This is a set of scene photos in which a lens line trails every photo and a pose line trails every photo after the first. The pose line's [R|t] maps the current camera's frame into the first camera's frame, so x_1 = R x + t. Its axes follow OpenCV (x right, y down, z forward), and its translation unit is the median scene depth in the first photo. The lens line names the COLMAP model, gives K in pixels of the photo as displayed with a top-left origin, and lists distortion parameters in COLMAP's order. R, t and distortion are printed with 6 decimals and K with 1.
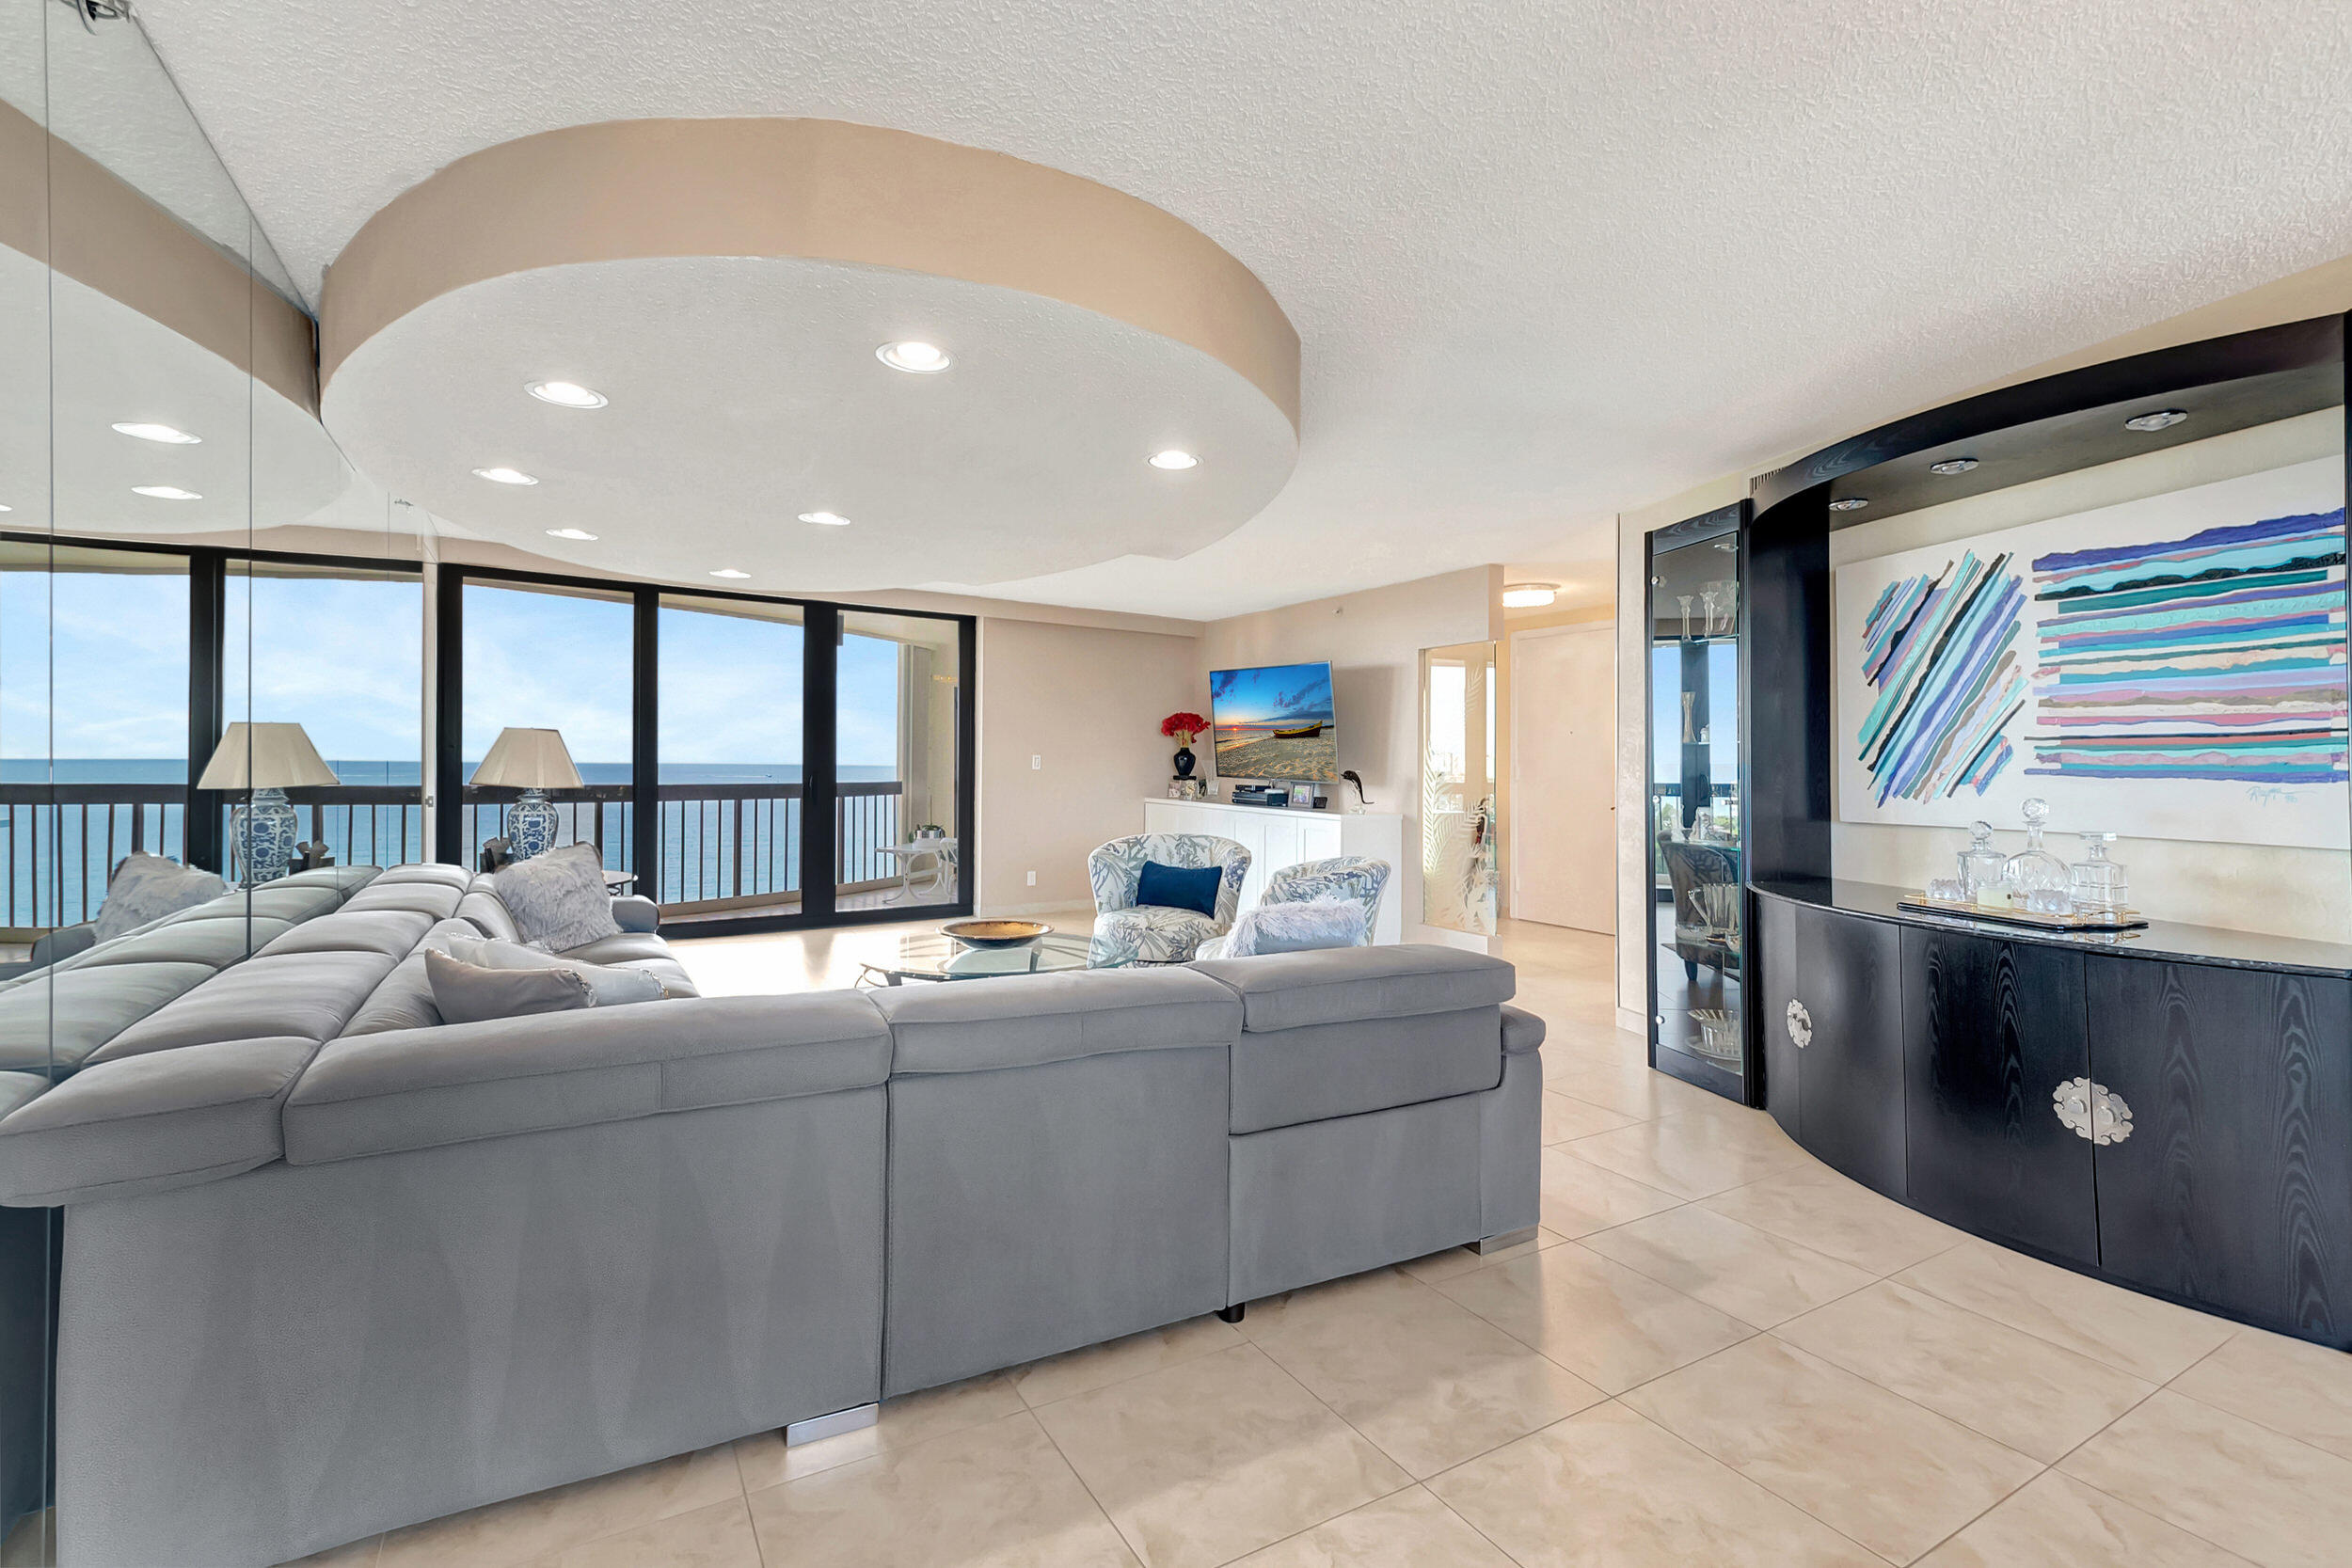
lens RADIAL K [[1042.3, 0, 1178.5], [0, 1042.3, 757.9], [0, 0, 1]] dist [0.000199, -0.005308]
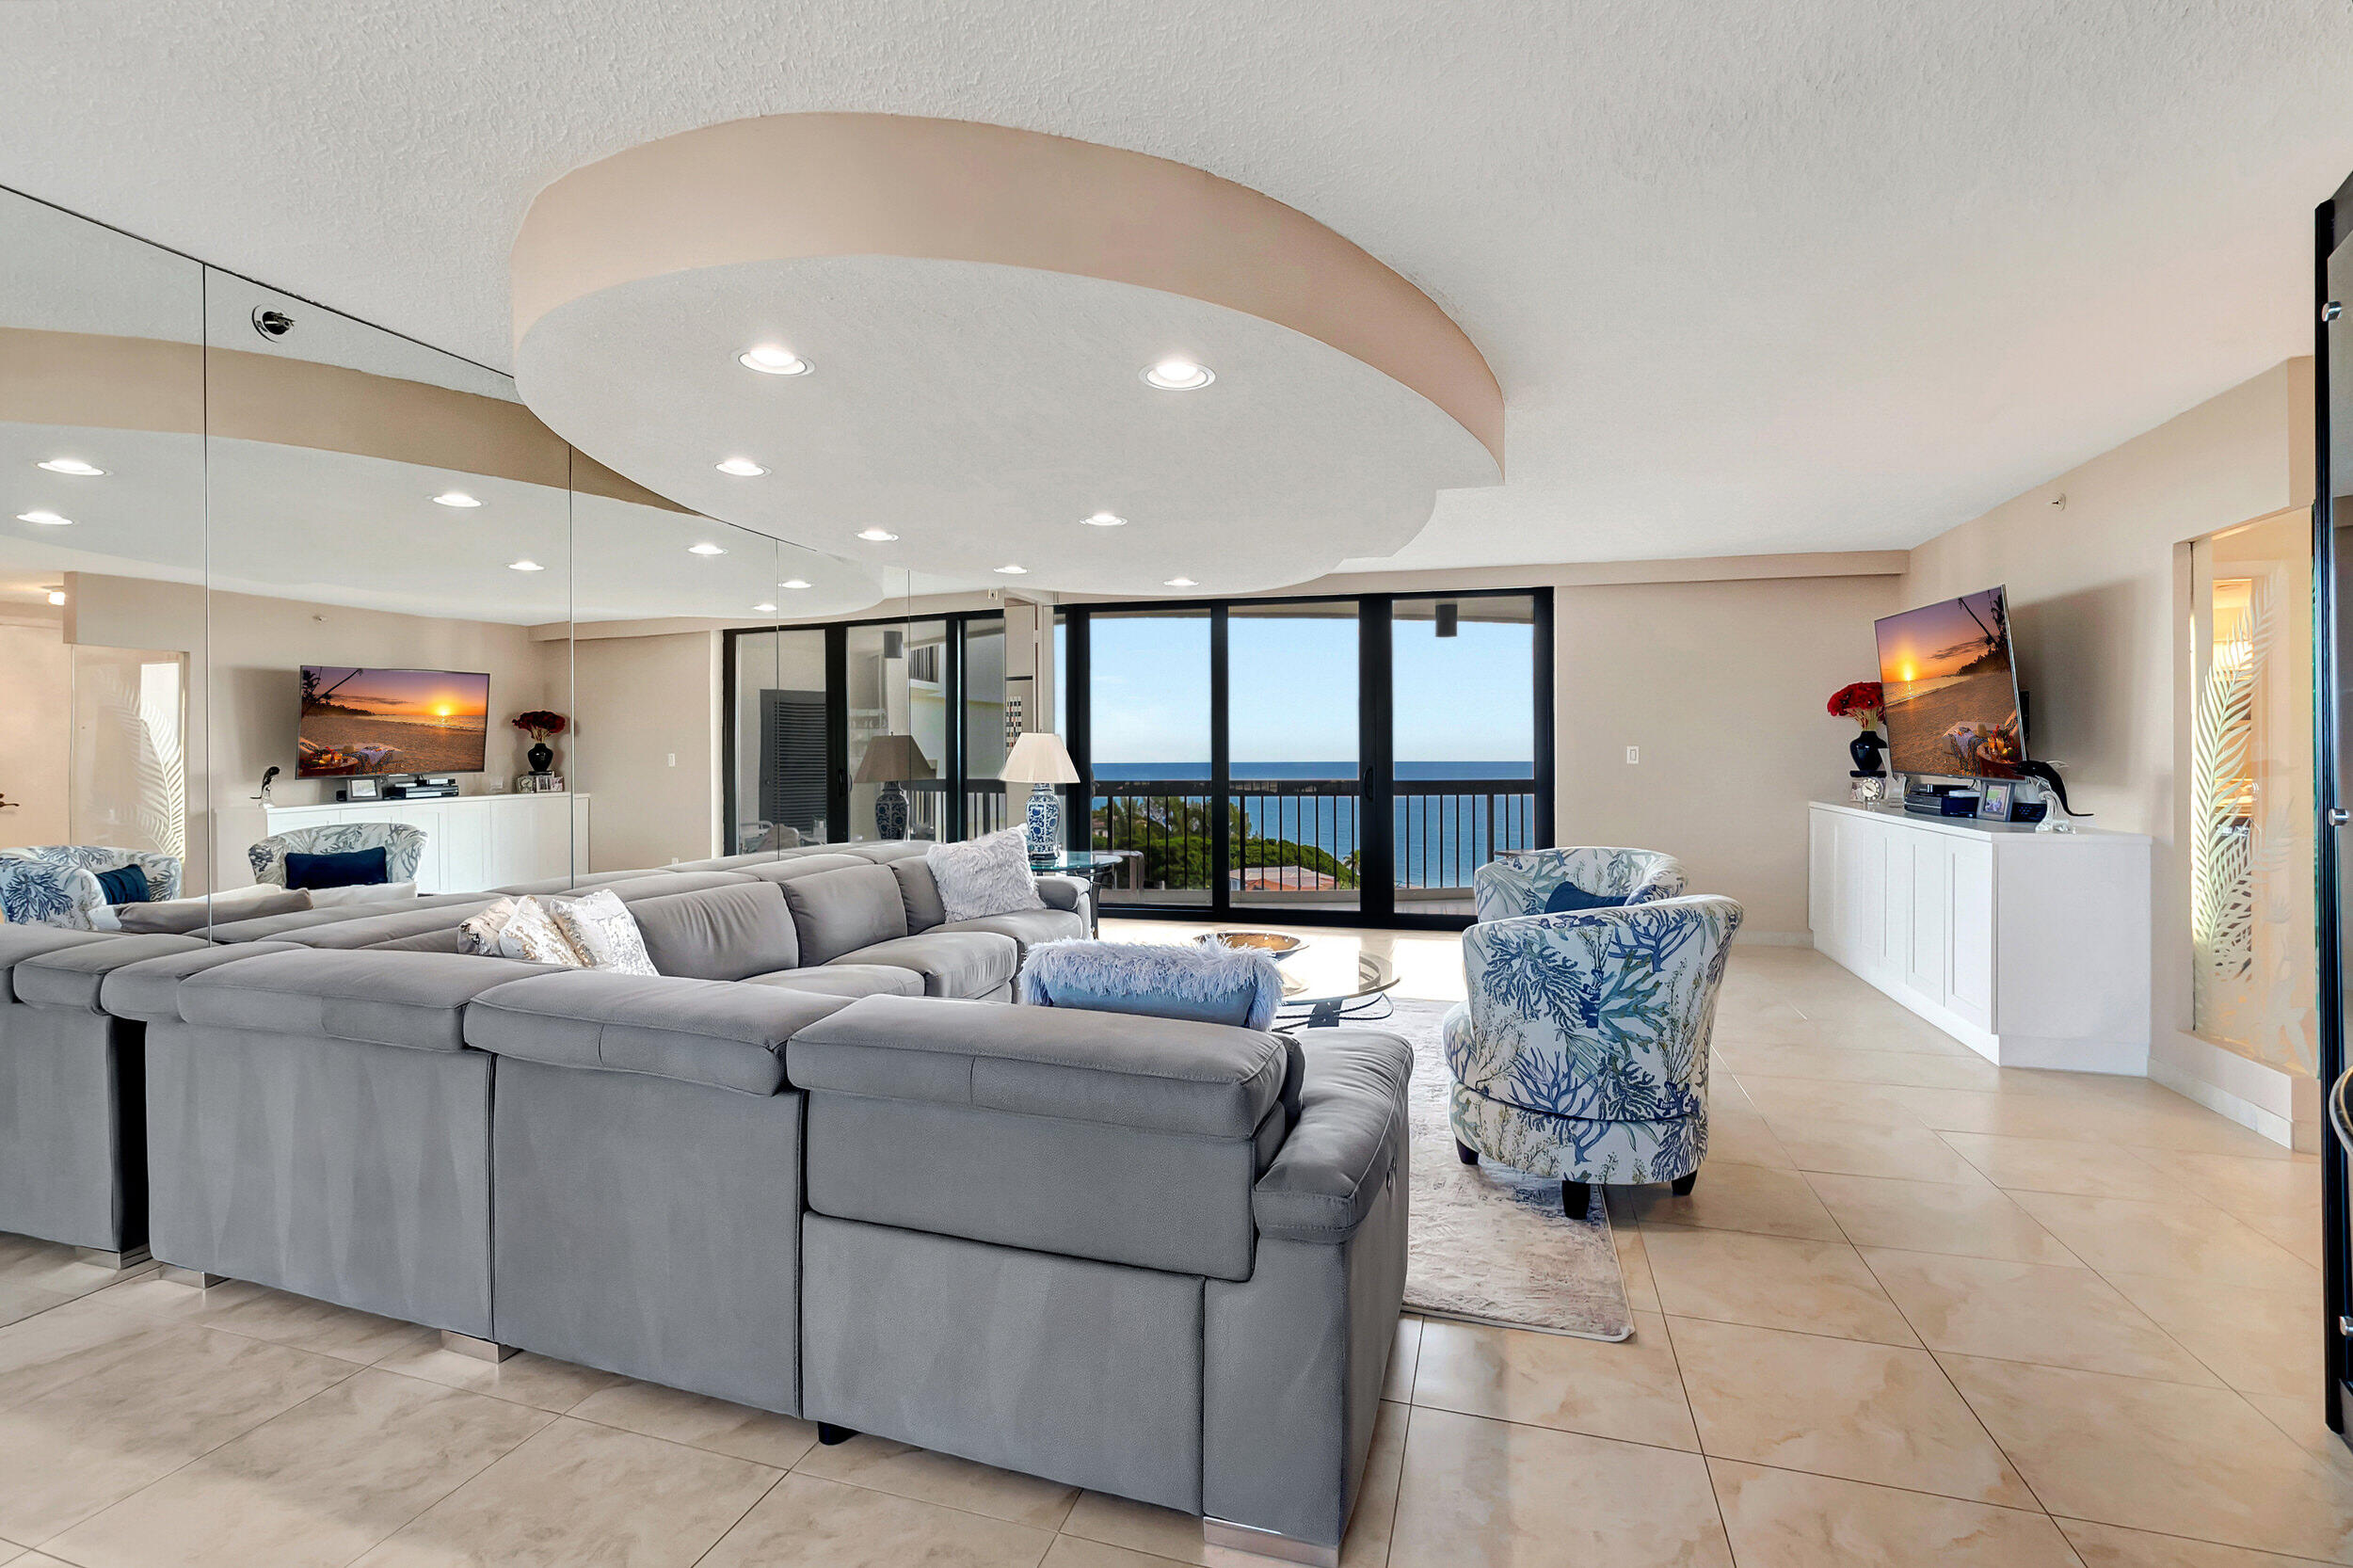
lens RADIAL K [[1051.7, 0, 1170.6], [0, 1051.7, 765.9], [0, 0, 1]] dist [-0.000520, -0.000070]
pose [[0.681836, -0.007211, -0.731470, 1.037289], [0.015847, 0.999862, 0.004914, 0.014630], [0.731334, -0.014942, 0.681856, 0.790584]]
